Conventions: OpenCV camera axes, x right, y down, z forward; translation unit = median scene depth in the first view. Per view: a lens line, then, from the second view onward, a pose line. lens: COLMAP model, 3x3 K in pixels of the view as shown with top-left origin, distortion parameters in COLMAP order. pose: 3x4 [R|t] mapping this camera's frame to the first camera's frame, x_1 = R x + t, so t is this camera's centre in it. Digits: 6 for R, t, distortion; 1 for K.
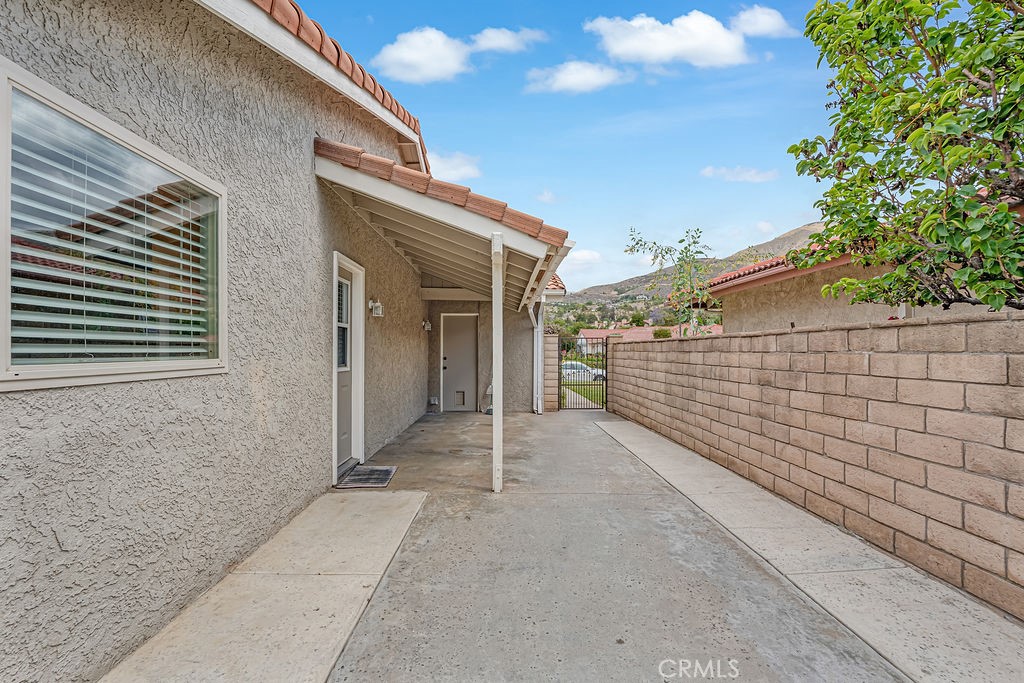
lens RADIAL K [[456.4, 0, 512.0], [0, 456.4, 342.3], [0, 0, 1]] dist [-0.001388, 0.000017]
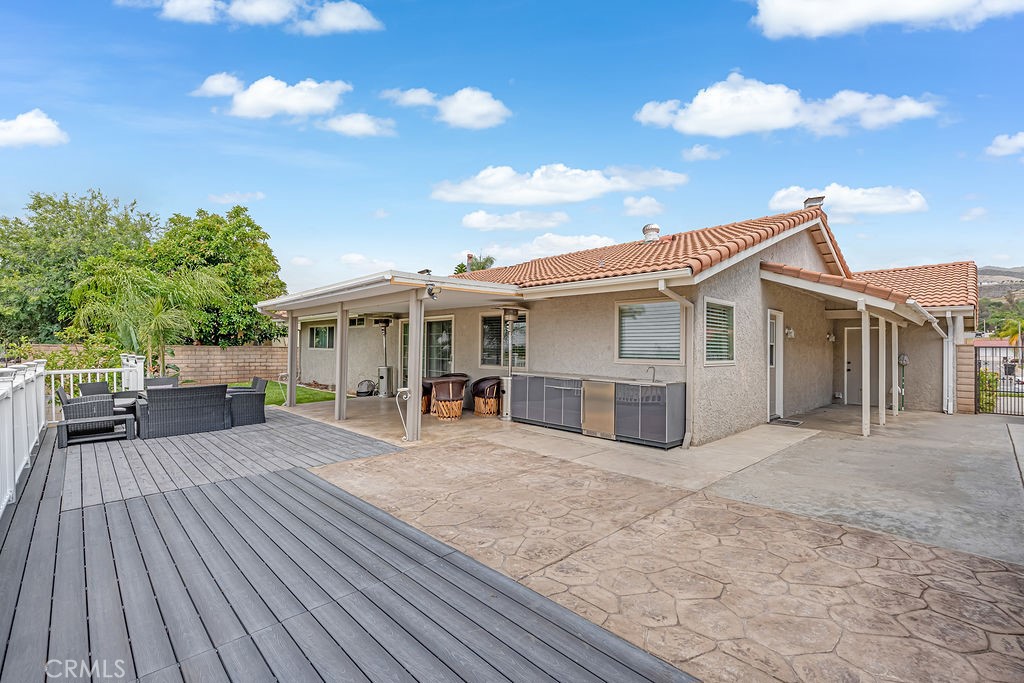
lens RADIAL K [[456.4, 0, 512.0], [0, 456.4, 342.3], [0, 0, 1]] dist [-0.001388, 0.000017]
pose [[0.677084, -0.001053, -0.735905, 0.203502], [0.000981, 0.999999, -0.000528, -0.029100], [0.735905, -0.000364, 0.677085, -0.738129]]
